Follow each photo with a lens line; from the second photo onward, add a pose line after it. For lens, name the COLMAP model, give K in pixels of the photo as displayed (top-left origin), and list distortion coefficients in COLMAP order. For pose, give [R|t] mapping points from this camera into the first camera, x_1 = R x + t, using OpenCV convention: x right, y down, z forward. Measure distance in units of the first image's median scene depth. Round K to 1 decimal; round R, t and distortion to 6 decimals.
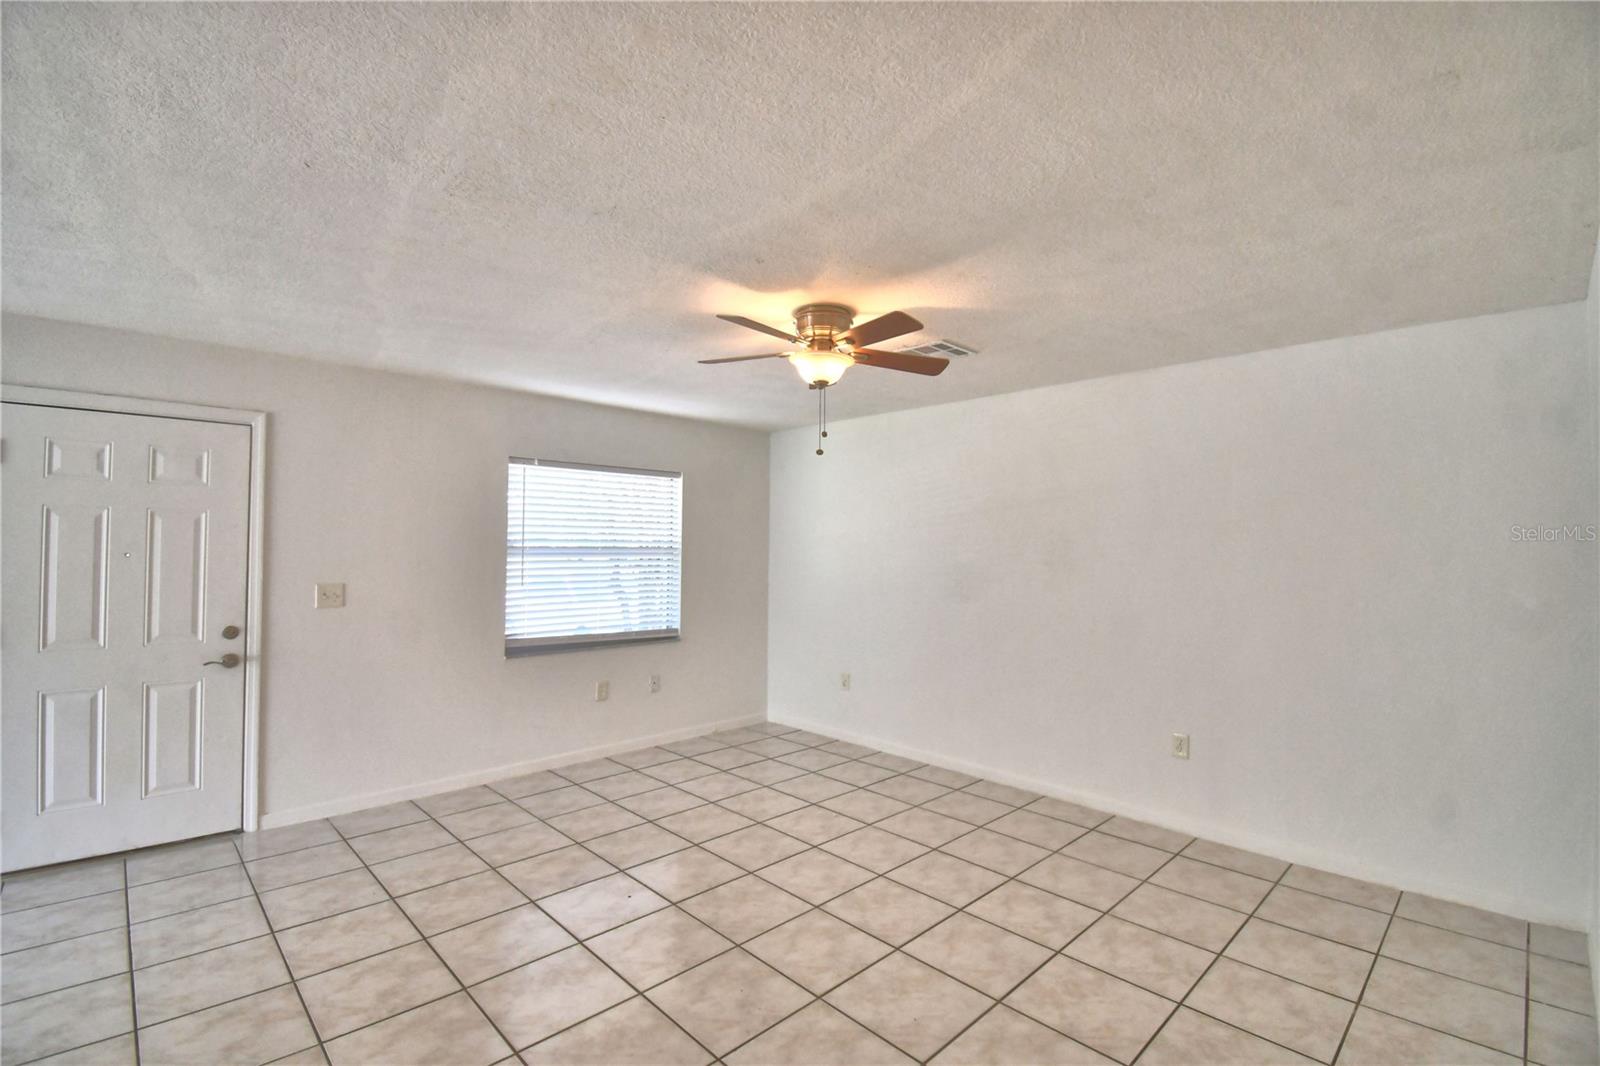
lens RADIAL K [[702.5, 0, 793.8], [0, 702.5, 529.7], [0, 0, 1]] dist [0.010225, -0.019946]
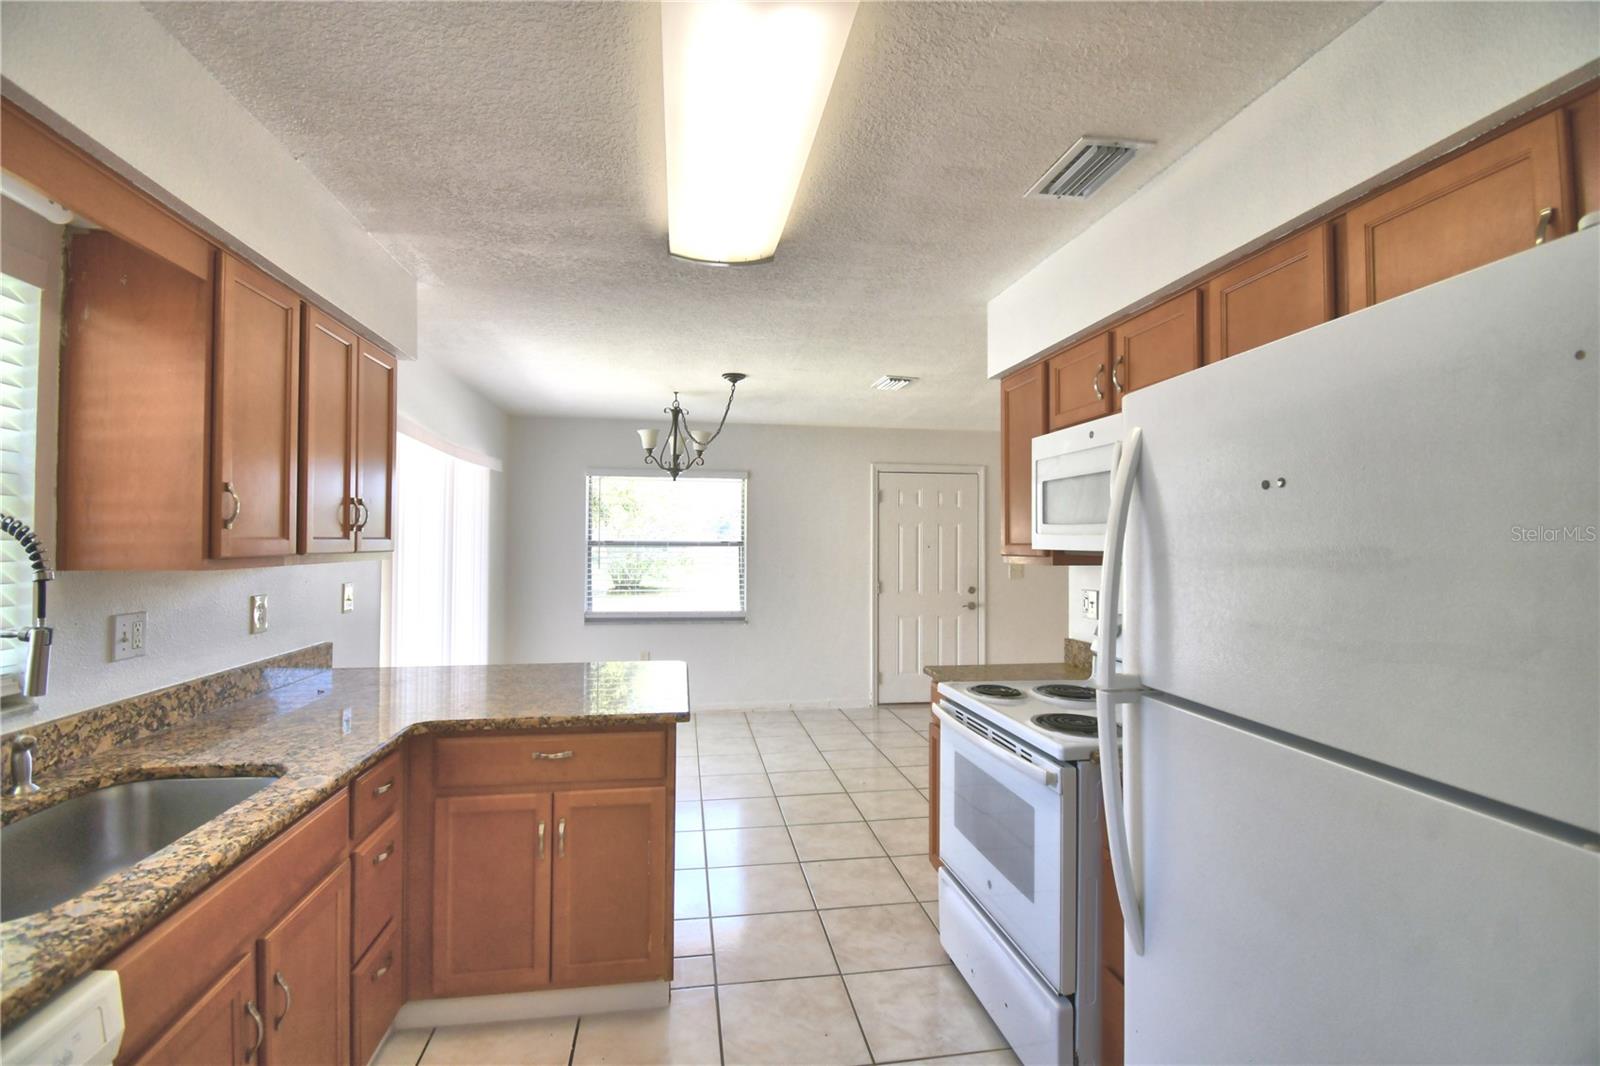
lens RADIAL K [[702.5, 0, 792.0], [0, 702.5, 525.4], [0, 0, 1]] dist [0.010225, -0.019946]
pose [[0.817773, -0.019293, -0.575217, -0.129323], [0.015954, 0.999814, -0.010852, -0.007277], [0.575320, -0.000302, 0.817929, -0.709456]]
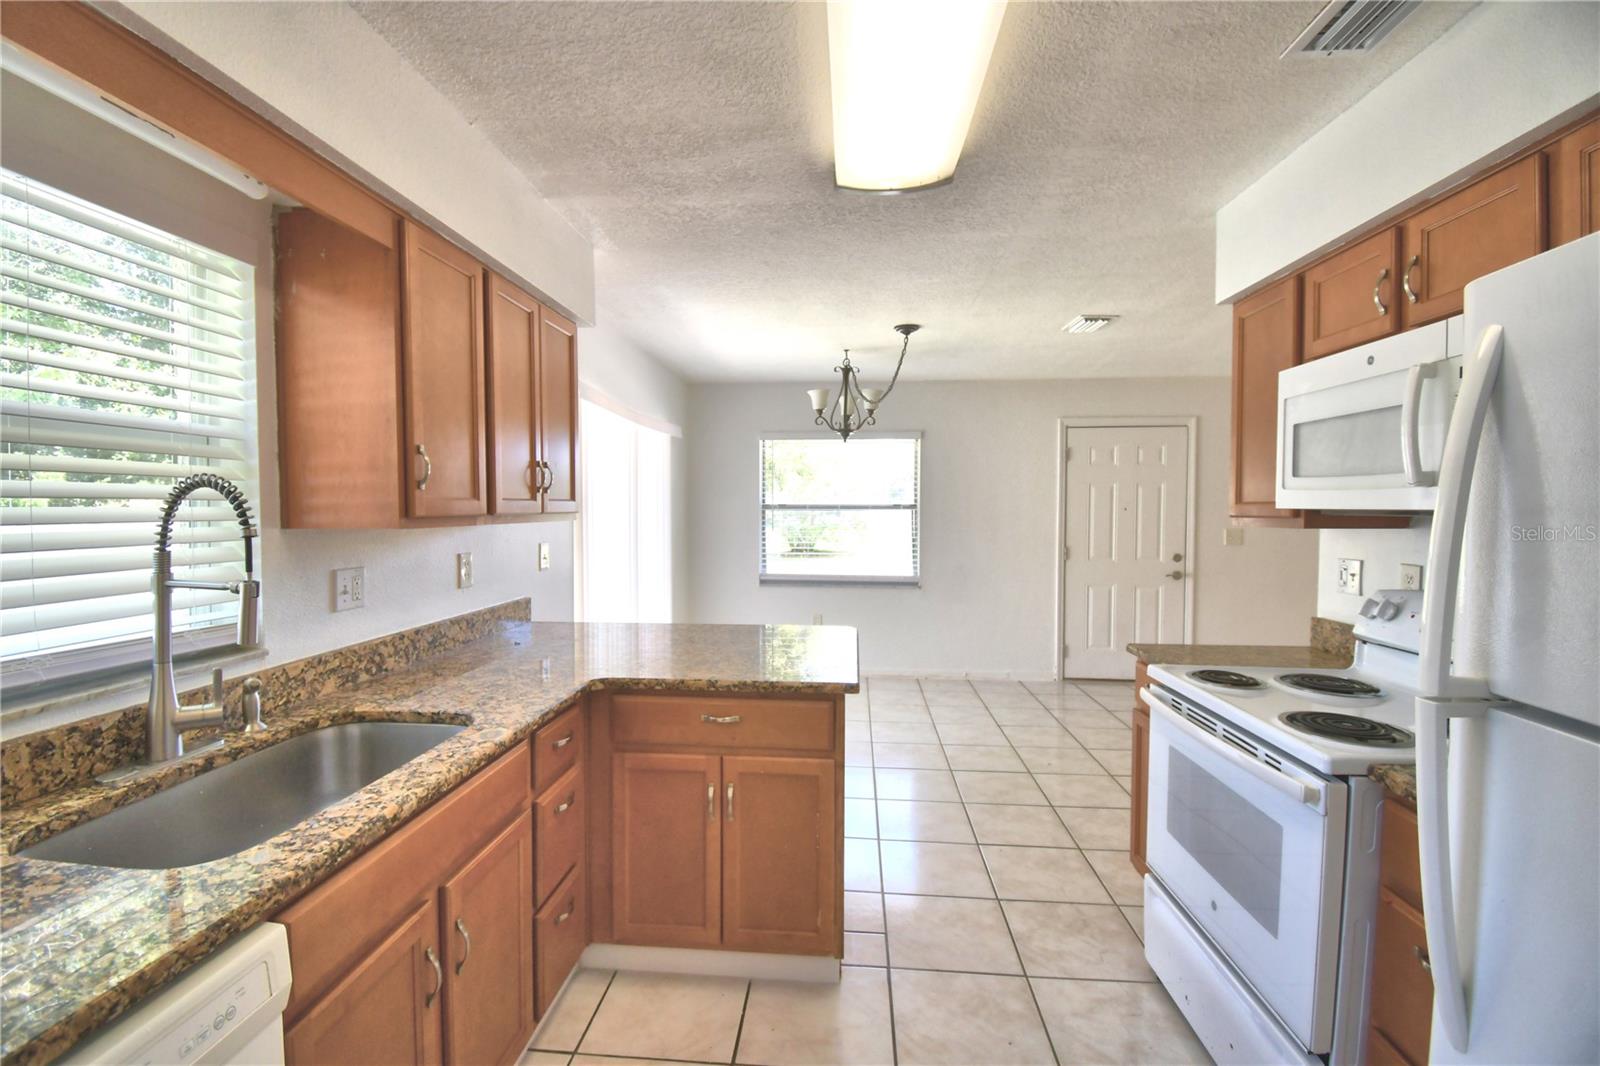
lens RADIAL K [[702.5, 0, 796.7], [0, 702.5, 526.9], [0, 0, 1]] dist [0.010225, -0.019946]
pose [[0.659265, 0.013860, -0.751783, -0.160259], [0.021443, 0.999077, 0.037223, -0.002732], [0.751605, -0.040660, 0.658359, -0.673224]]
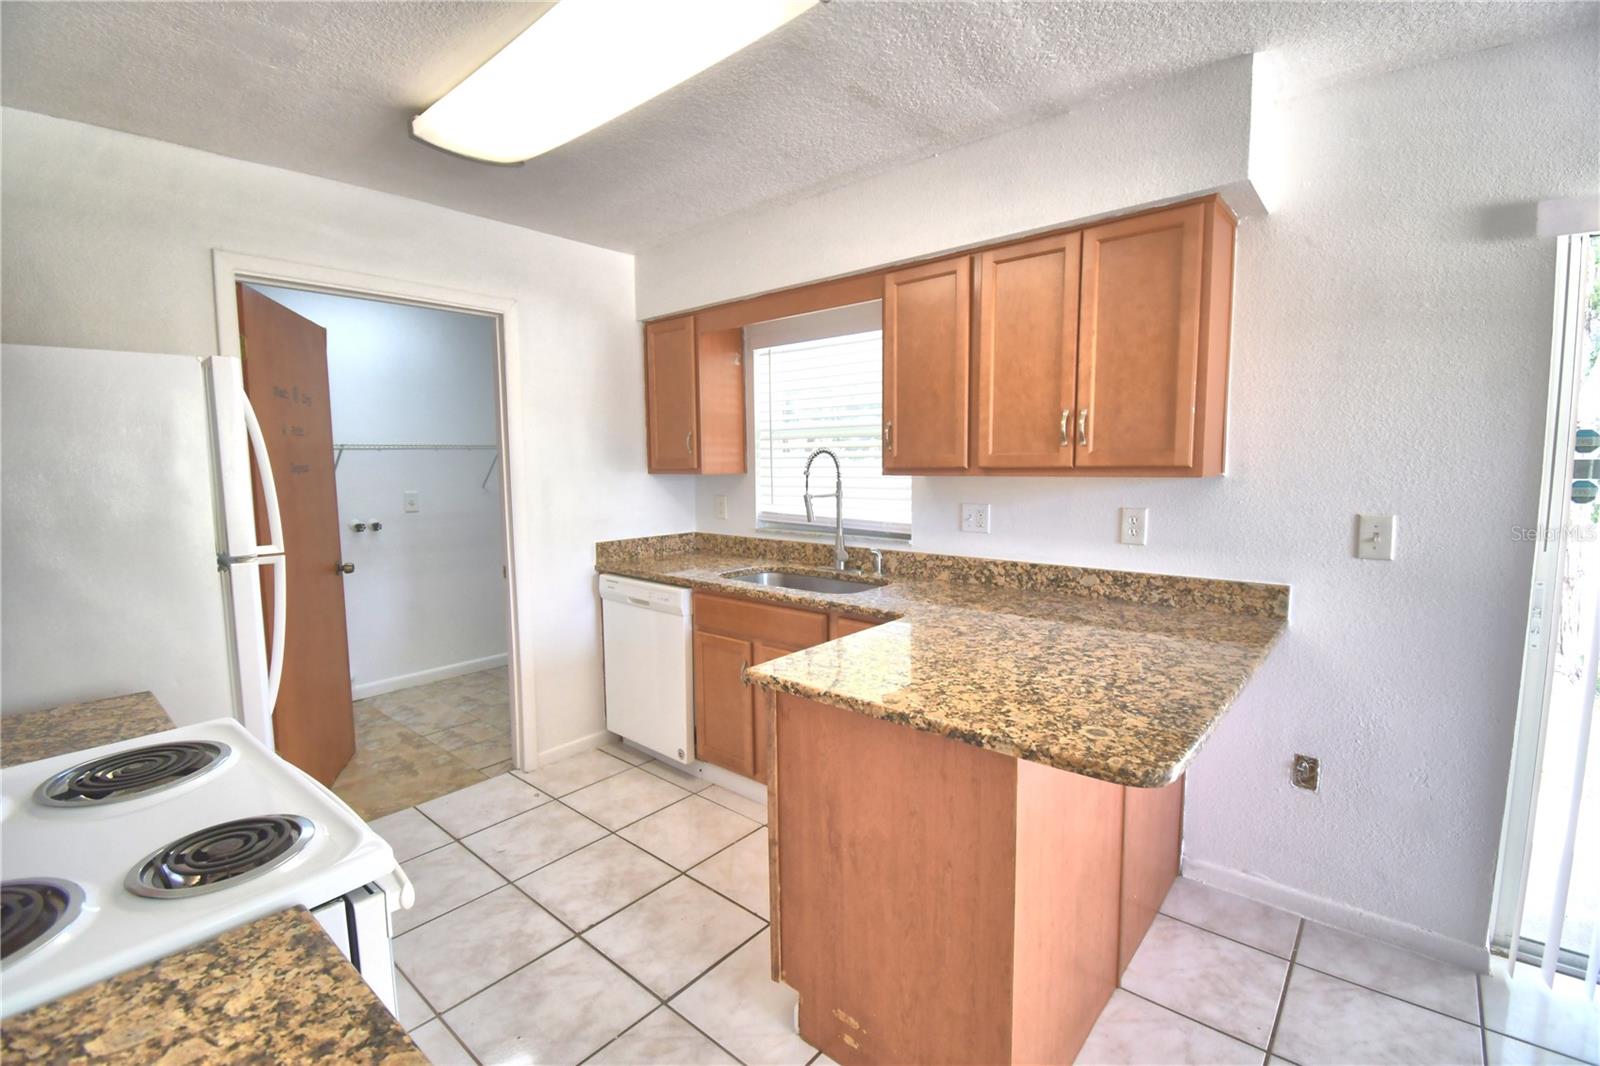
lens RADIAL K [[702.5, 0, 793.9], [0, 702.5, 529.3], [0, 0, 1]] dist [0.010225, -0.019946]
pose [[-0.996829, 0.010003, -0.078947, -0.523151], [0.004005, 0.997117, 0.075770, 0.010127], [0.079478, 0.075213, -0.993995, 0.154466]]
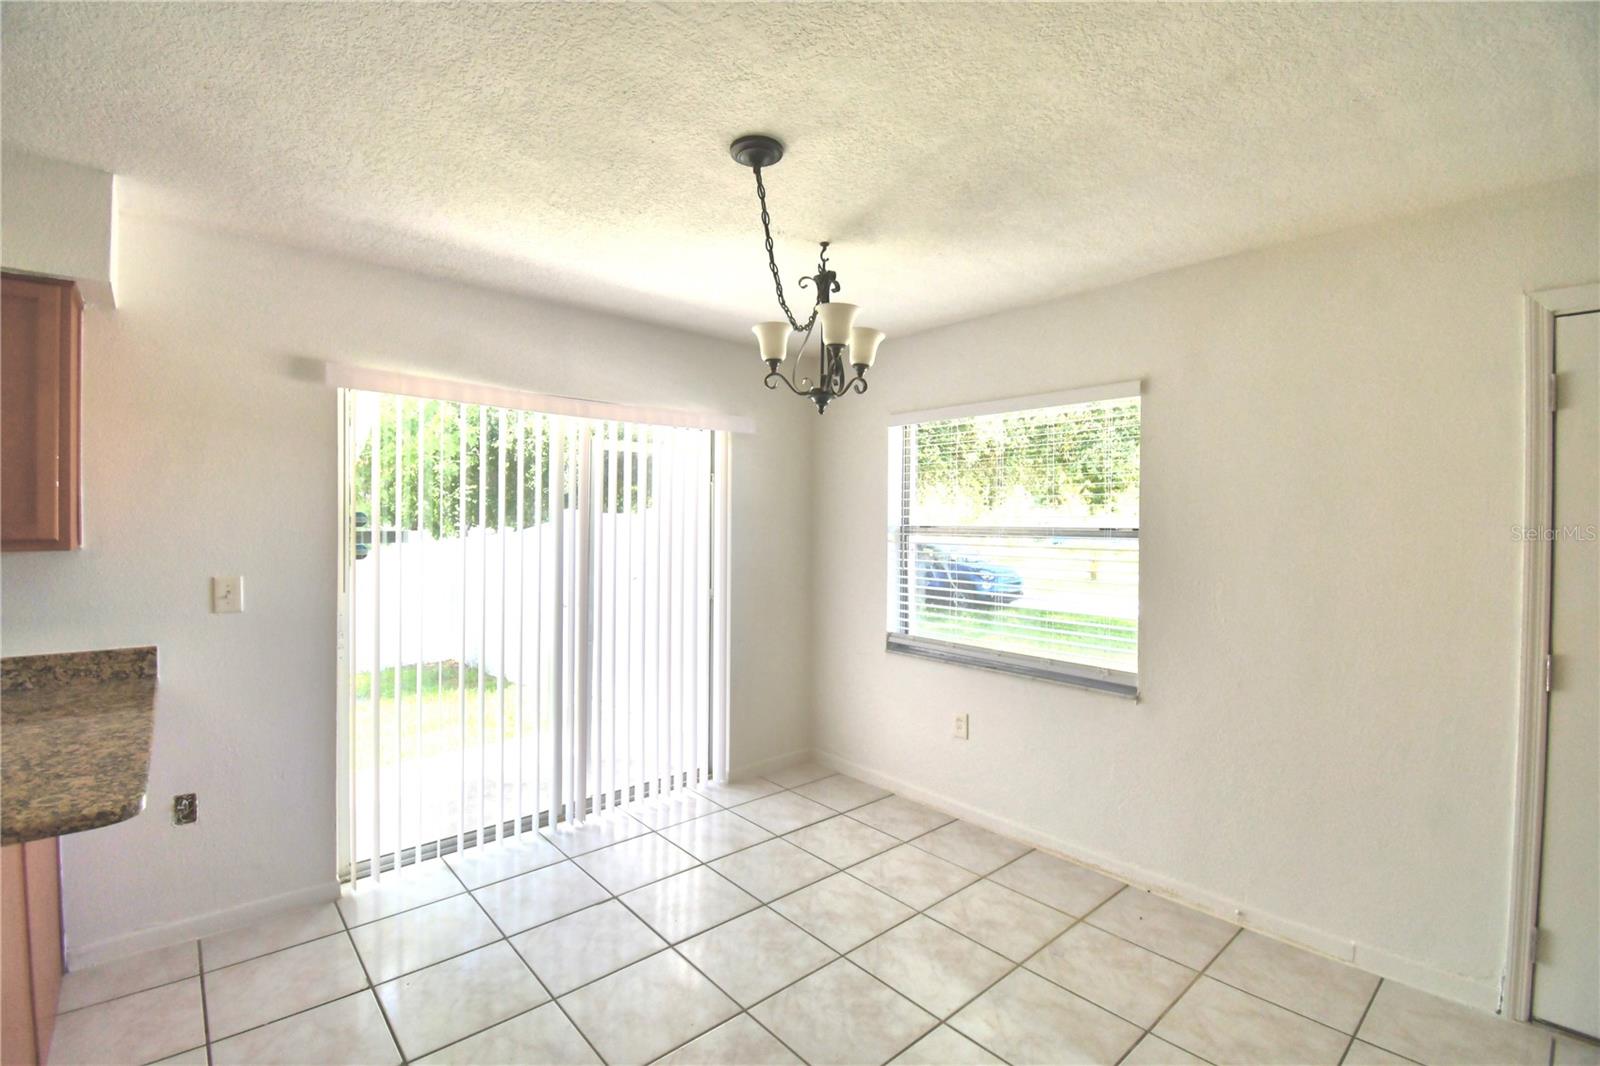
lens RADIAL K [[702.5, 0, 792.1], [0, 702.5, 532.8], [0, 0, 1]] dist [0.010225, -0.019946]
pose [[-0.048406, 0.007650, -0.998798, -0.368446], [0.015730, 0.999852, 0.006896, 0.003719], [0.998704, -0.015378, -0.048519, 0.226206]]
